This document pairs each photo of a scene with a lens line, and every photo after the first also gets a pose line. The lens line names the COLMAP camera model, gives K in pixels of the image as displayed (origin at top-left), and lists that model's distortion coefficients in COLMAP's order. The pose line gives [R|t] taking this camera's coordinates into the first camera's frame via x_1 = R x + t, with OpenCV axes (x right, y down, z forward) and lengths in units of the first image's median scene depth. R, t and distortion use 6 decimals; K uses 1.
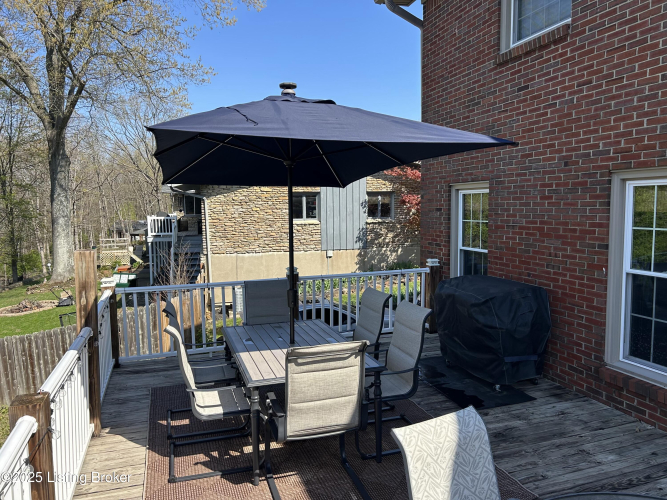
lens RADIAL K [[500.2, 0, 330.9], [0, 500.2, 259.5], [0, 0, 1]] dist [0.061868, -0.072480]
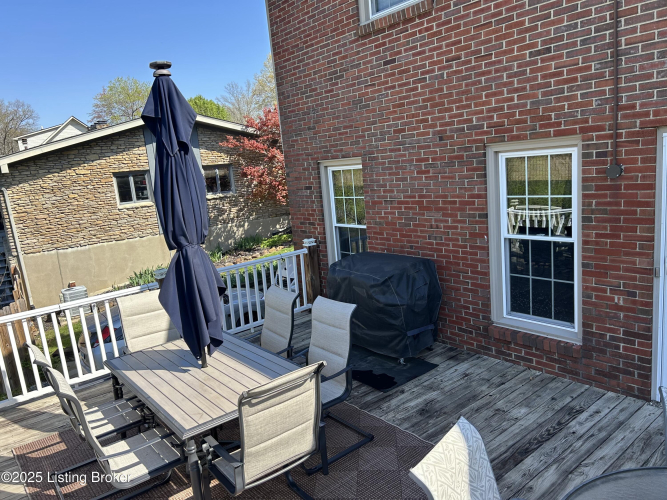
lens RADIAL K [[500.2, 0, 330.9], [0, 500.2, 259.5], [0, 0, 1]] dist [0.061868, -0.072480]
pose [[0.934198, -0.136901, 0.329443, -0.116724], [0.113535, 0.989517, 0.089248, -0.060838], [-0.338207, -0.045972, 0.939948, 0.096231]]
